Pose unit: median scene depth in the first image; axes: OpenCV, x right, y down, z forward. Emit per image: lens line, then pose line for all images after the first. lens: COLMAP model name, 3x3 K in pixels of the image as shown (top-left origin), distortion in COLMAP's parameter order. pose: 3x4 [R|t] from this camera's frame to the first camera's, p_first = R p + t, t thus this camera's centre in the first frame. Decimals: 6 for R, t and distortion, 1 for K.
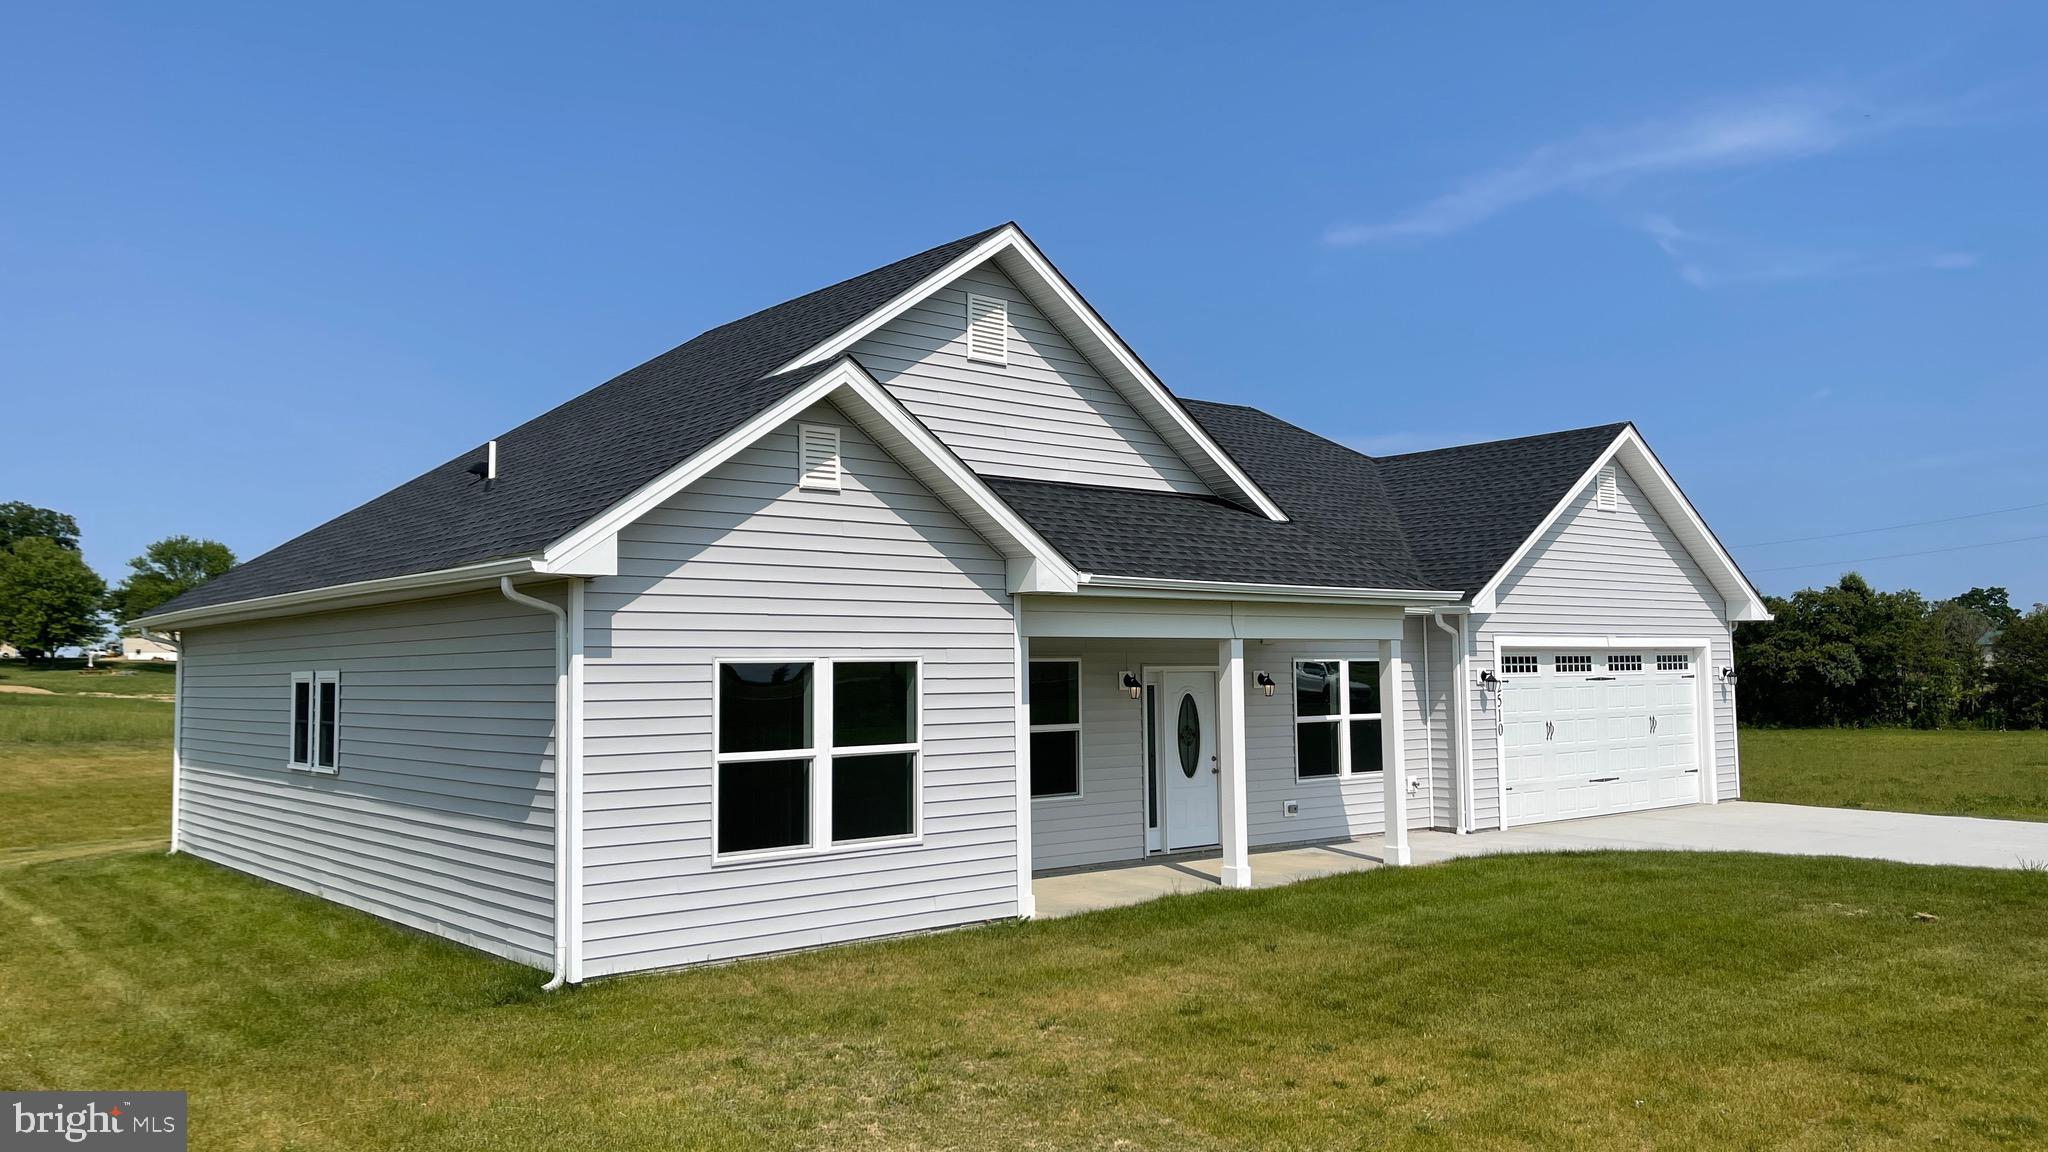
lens RADIAL K [[1547.5, 0, 1037.4], [0, 1547.5, 573.1], [0, 0, 1]] dist [0.077458, -0.086775]
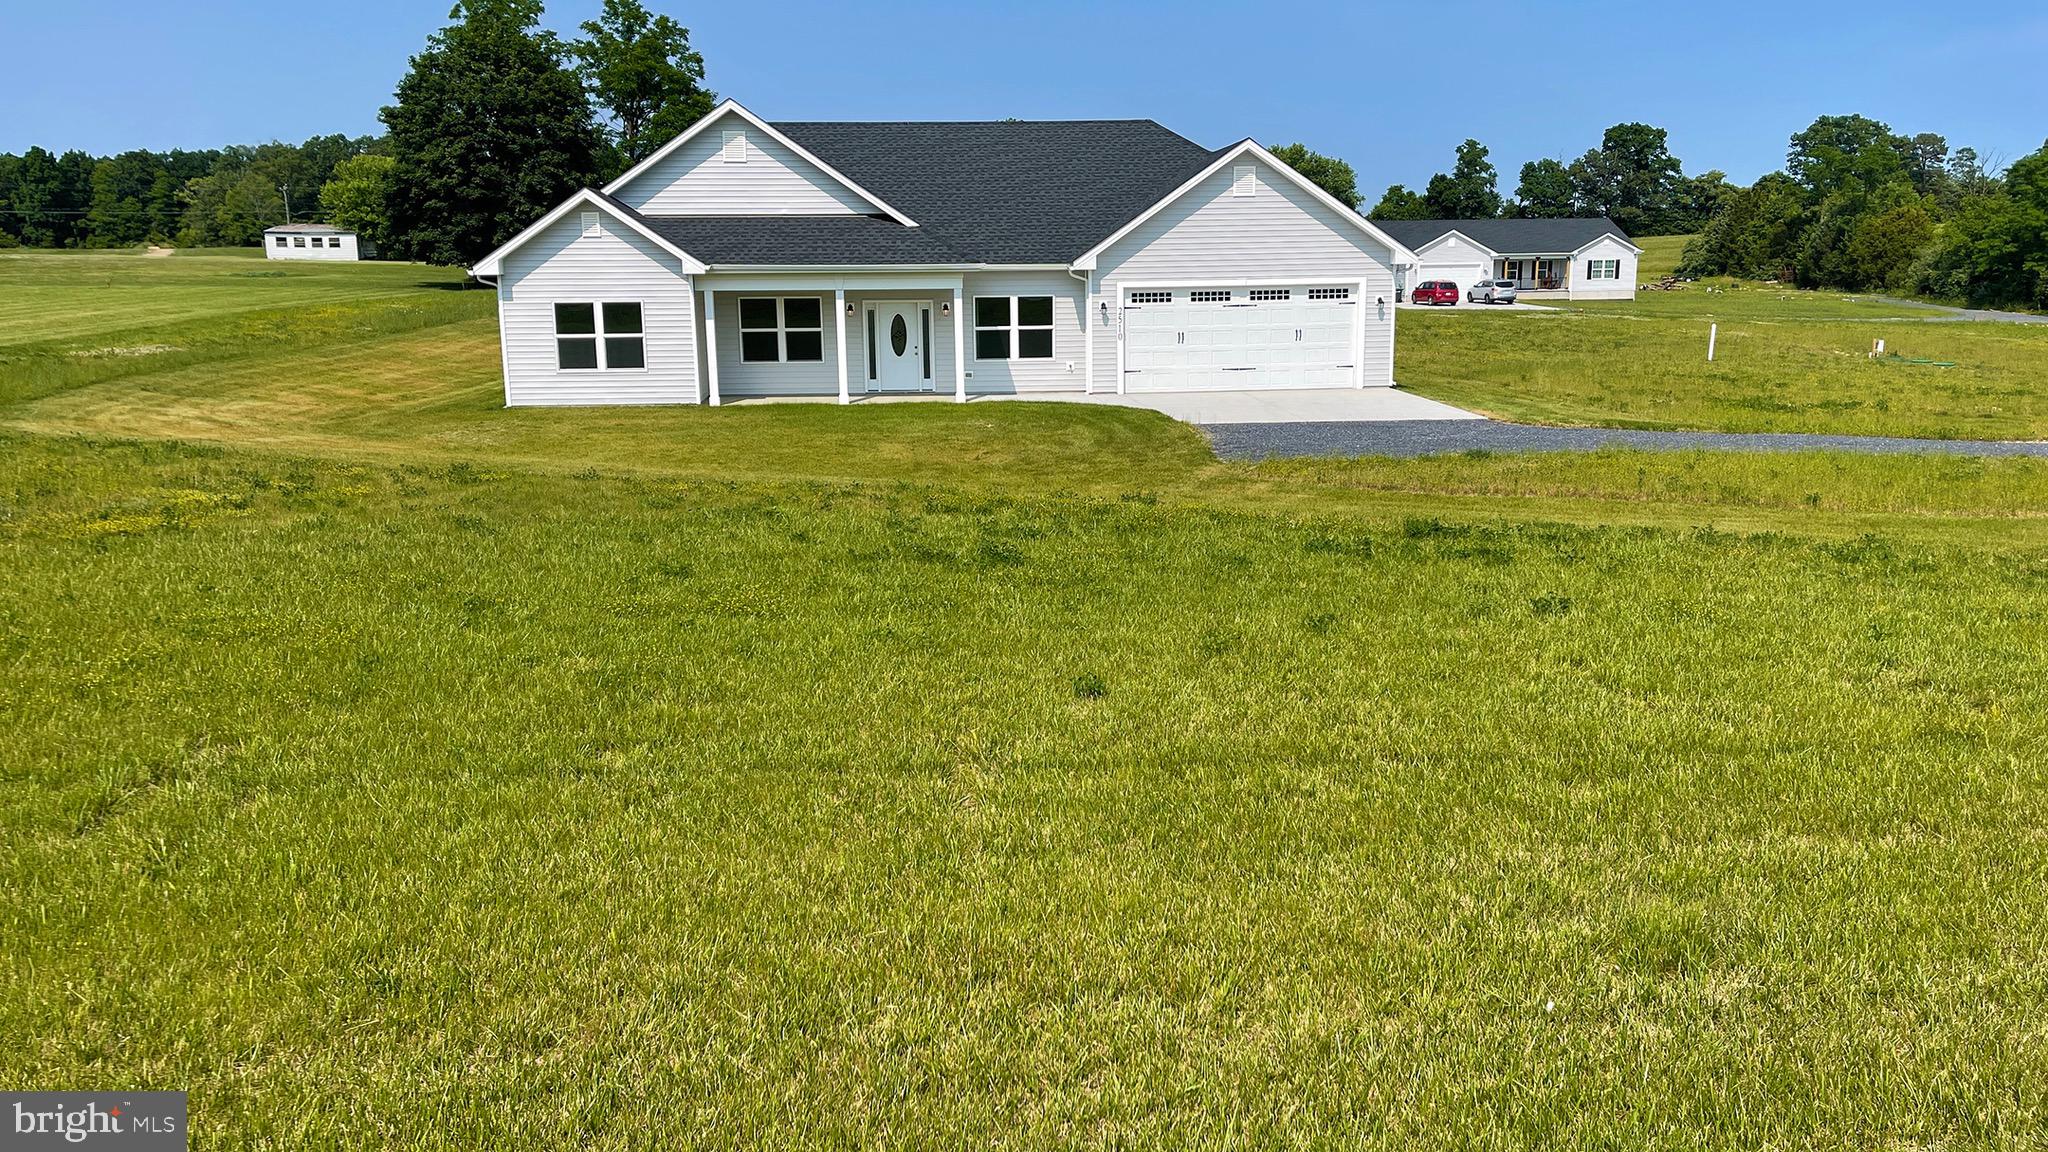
lens RADIAL K [[1547.5, 0, 1032.4], [0, 1547.5, 564.7], [0, 0, 1]] dist [0.077458, -0.086775]
pose [[0.811241, 0.114438, -0.573404, 1.647678], [0.038492, 0.968081, 0.247664, -0.113577], [0.583444, -0.222987, 0.780942, -0.620935]]
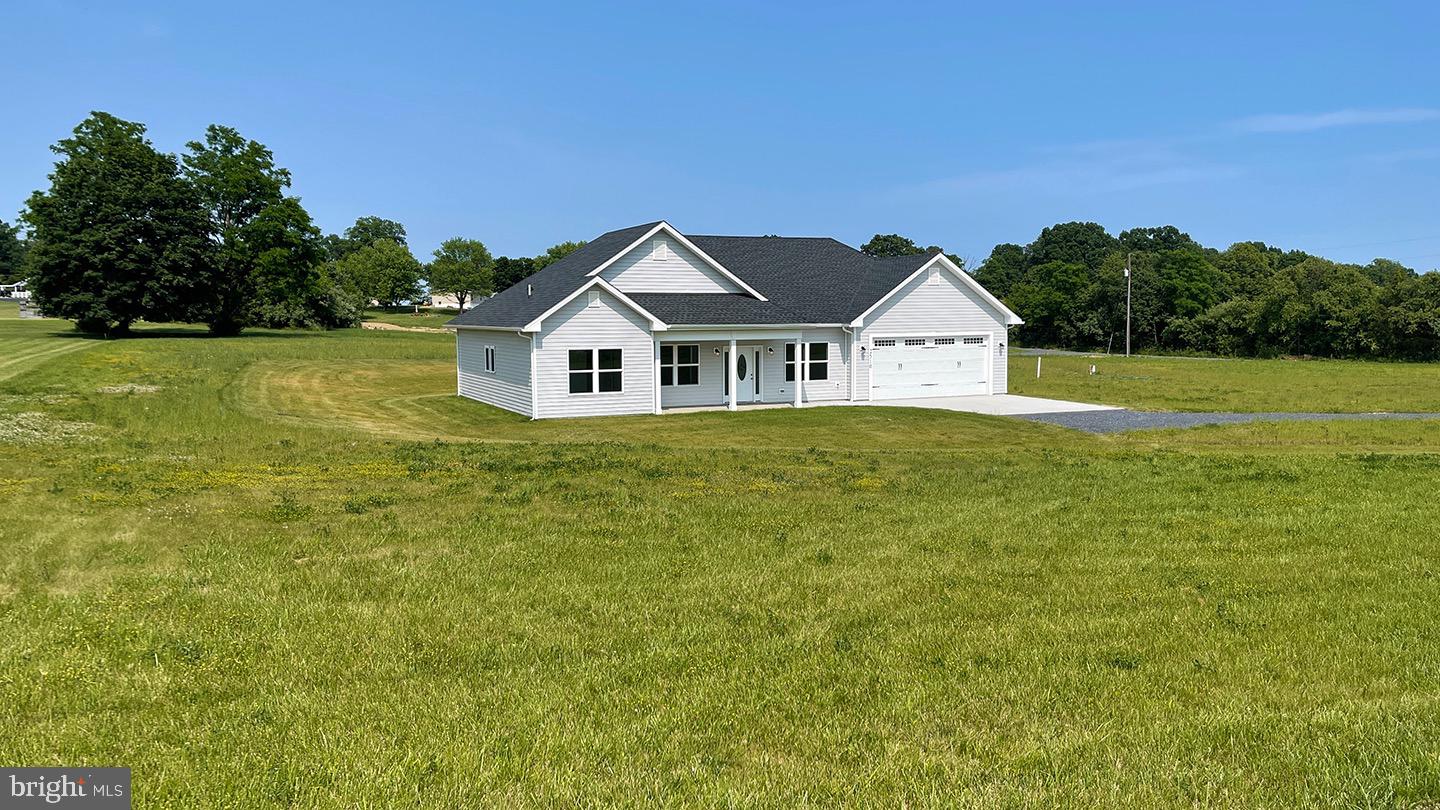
lens RADIAL K [[1088.1, 0, 720.5], [0, 1088.1, 401.1], [0, 0, 1]] dist [0.077458, -0.086775]
pose [[0.964465, 0.026264, -0.262901, 0.743366], [0.012302, 0.989504, 0.143980, -0.171529], [0.263924, -0.142098, 0.954019, -1.329855]]
